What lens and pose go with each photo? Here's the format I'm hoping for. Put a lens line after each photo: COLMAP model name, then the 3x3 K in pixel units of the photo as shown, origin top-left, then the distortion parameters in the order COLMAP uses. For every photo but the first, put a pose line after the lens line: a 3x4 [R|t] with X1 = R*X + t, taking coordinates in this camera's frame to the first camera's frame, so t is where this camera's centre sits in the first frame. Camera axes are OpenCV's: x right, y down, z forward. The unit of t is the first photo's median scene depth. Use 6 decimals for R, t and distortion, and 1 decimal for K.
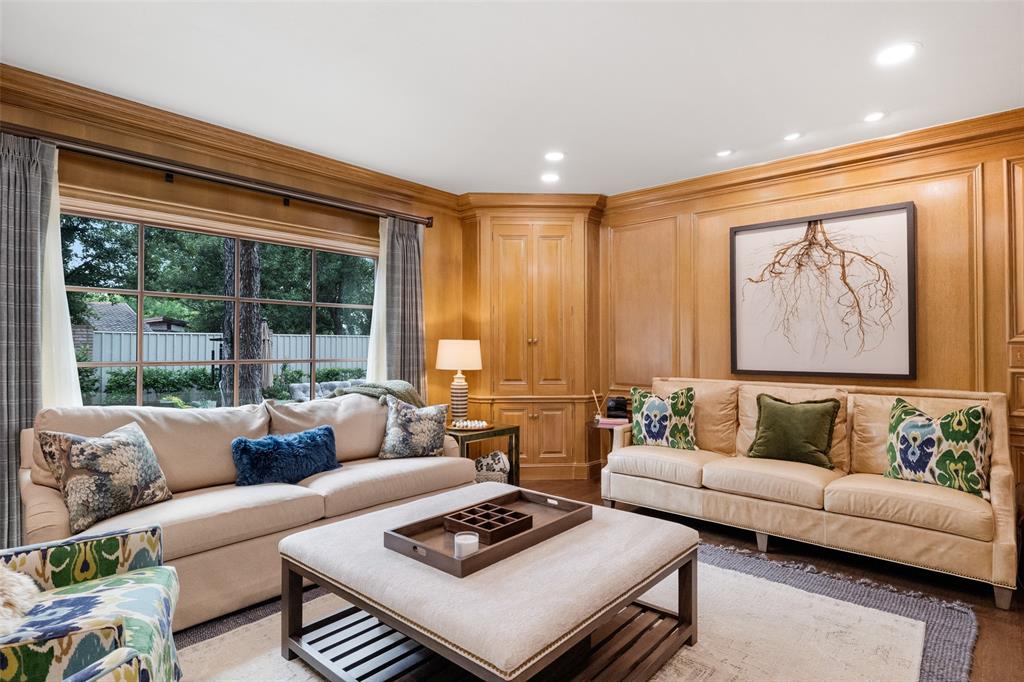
lens RADIAL K [[540.3, 0, 507.1], [0, 540.3, 341.7], [0, 0, 1]] dist [0.000744, 0.000358]
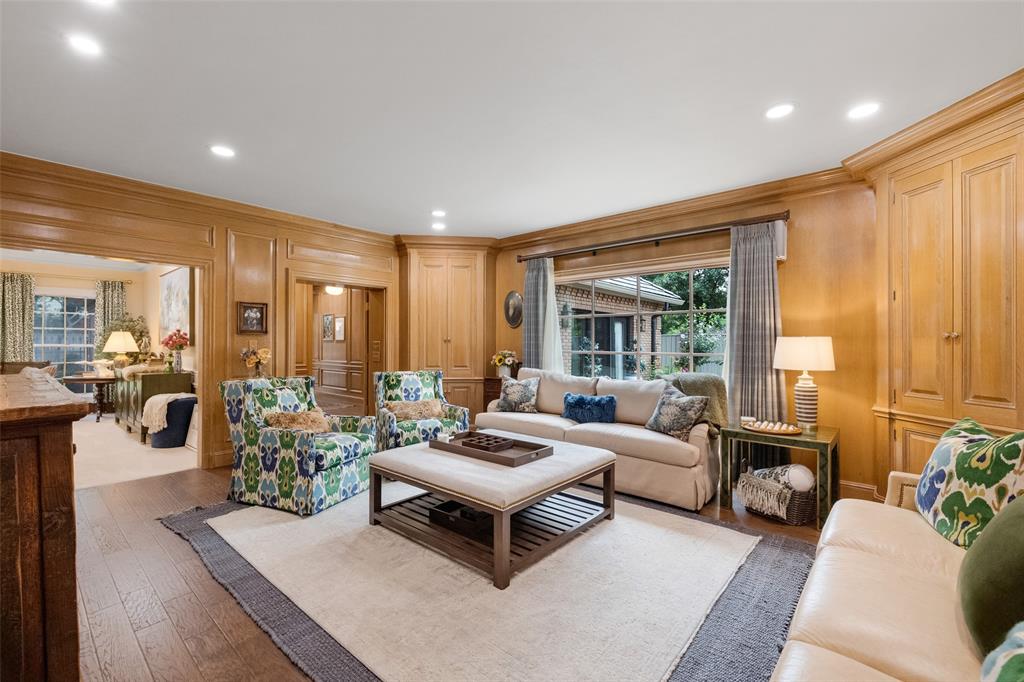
lens RADIAL K [[434.6, 0, 495.3], [0, 434.6, 345.6], [0, 0, 1]] dist [-0.000019, -0.000332]
pose [[-0.010913, 0.004722, -0.999929, 0.735706], [0.005535, 0.999974, 0.004662, 0.005253], [0.999925, -0.005484, -0.010939, 0.557541]]
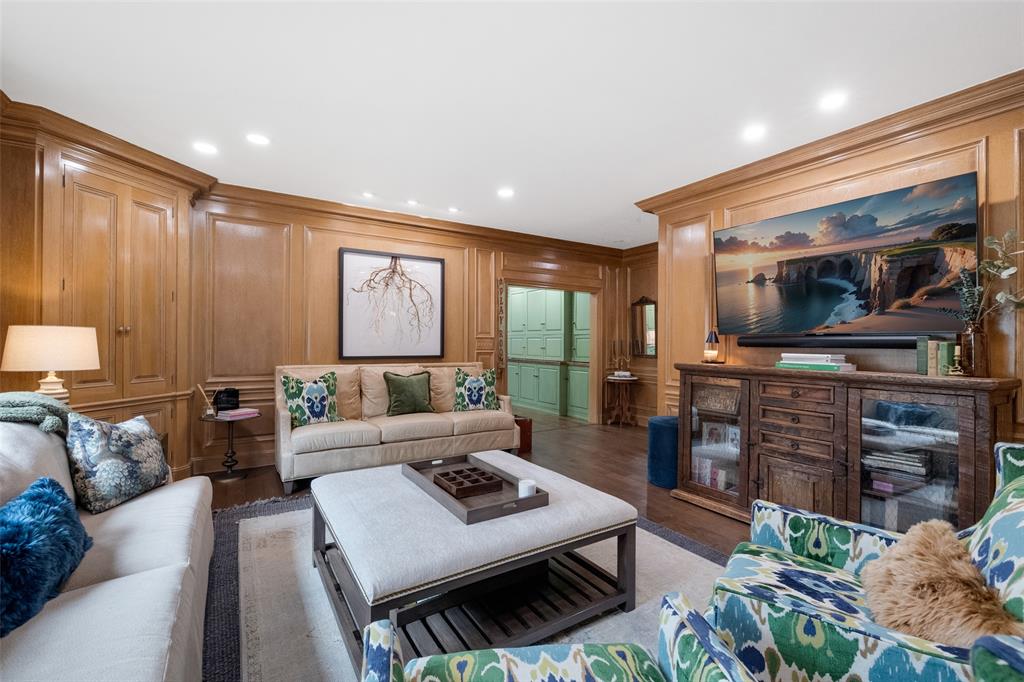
lens RADIAL K [[434.6, 0, 512.4], [0, 434.6, 340.0], [0, 0, 1]] dist [-0.000019, -0.000332]
pose [[0.273711, 0.002542, 0.961809, -0.517336], [-0.015766, 0.999874, 0.001844, 0.003719], [-0.961683, -0.015668, 0.273716, 0.340374]]
